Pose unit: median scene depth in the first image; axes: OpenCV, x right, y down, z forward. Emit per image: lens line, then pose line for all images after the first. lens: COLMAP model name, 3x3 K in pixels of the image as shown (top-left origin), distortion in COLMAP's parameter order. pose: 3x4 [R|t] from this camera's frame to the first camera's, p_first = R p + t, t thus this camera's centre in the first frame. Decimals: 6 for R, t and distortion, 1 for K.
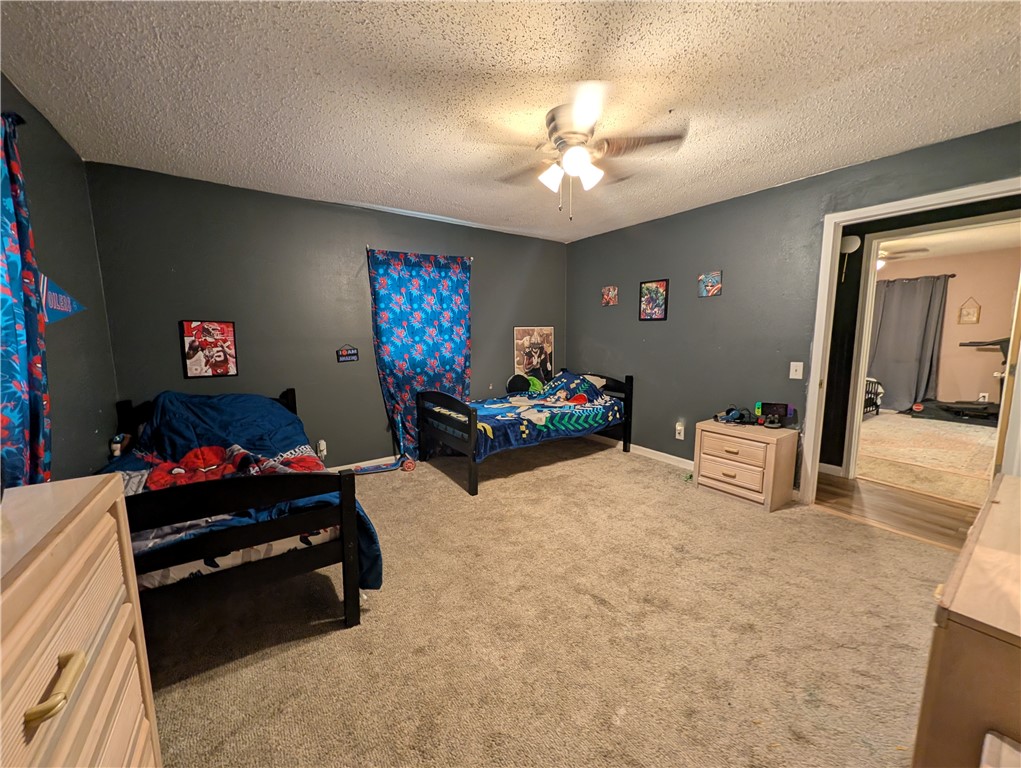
lens RADIAL K [[390.2, 0, 510.5], [0, 390.2, 384.0], [0, 0, 1]] dist [0.000539, 0.000351]
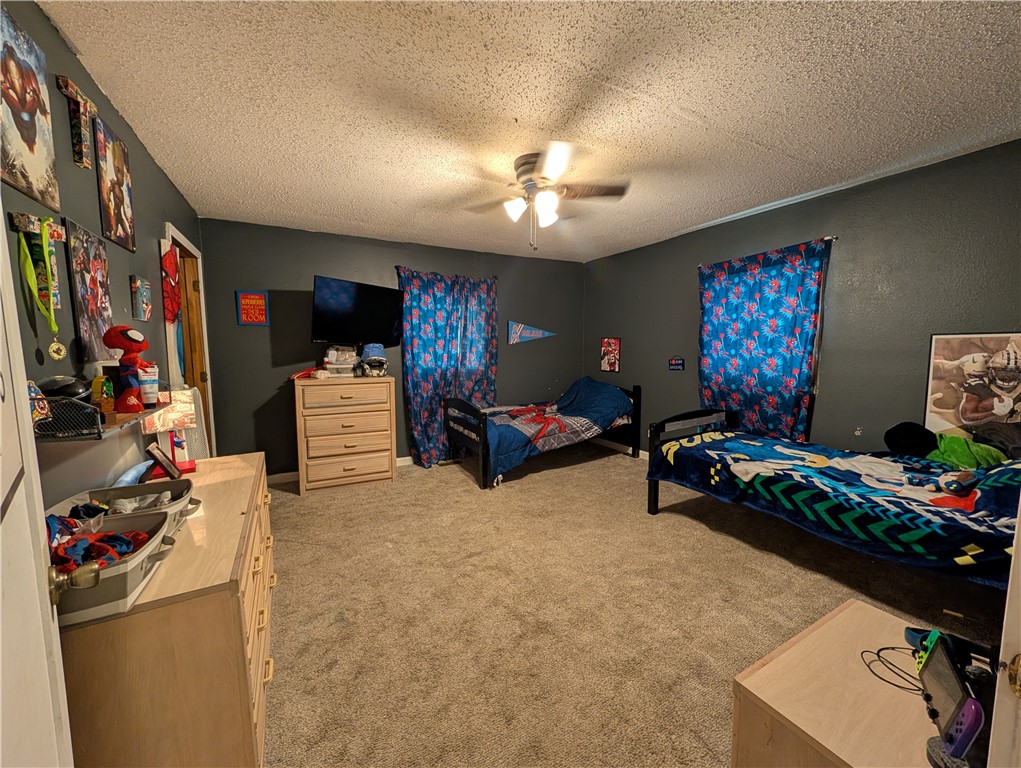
lens RADIAL K [[390.2, 0, 510.5], [0, 390.2, 384.0], [0, 0, 1]] dist [0.000539, 0.000351]
pose [[-0.101858, 0.108115, -0.988907, 0.761078], [-0.118530, 0.985676, 0.119971, -0.095356], [0.987712, 0.129435, -0.087584, 0.611873]]
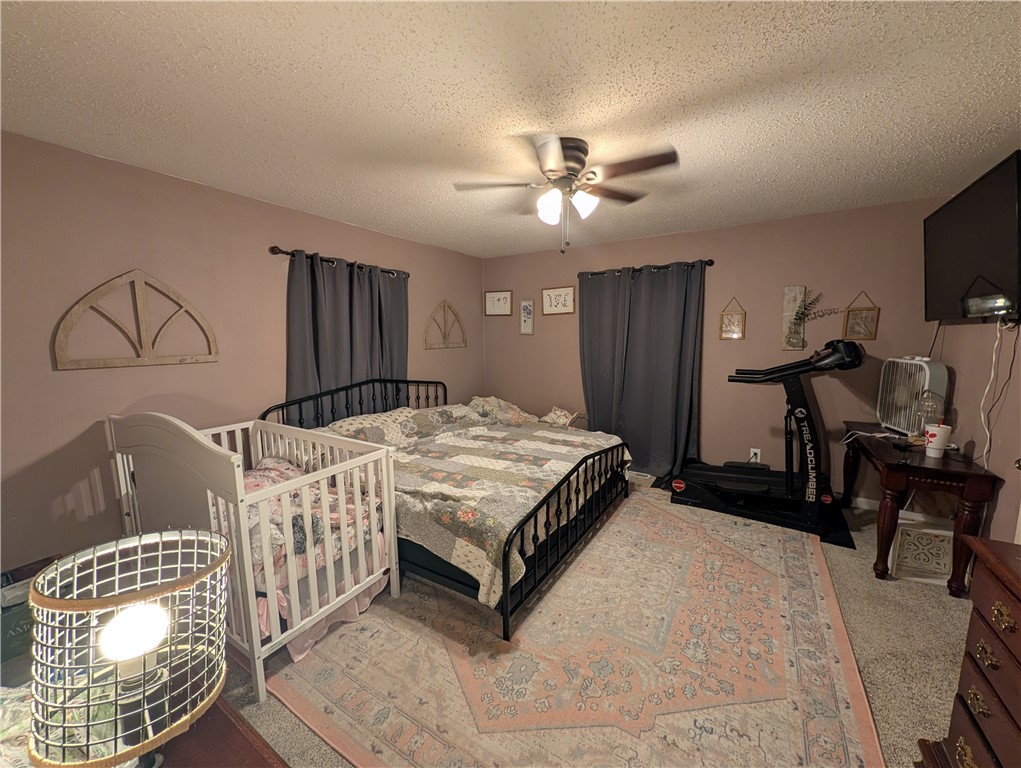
lens RADIAL K [[390.2, 0, 510.5], [0, 390.2, 384.0], [0, 0, 1]] dist [0.000539, 0.000351]
pose [[0.922831, -0.051349, 0.381768, 0.071149], [0.051968, 0.998611, 0.008694, -0.012756], [-0.381684, 0.011817, 0.924217, 0.066130]]
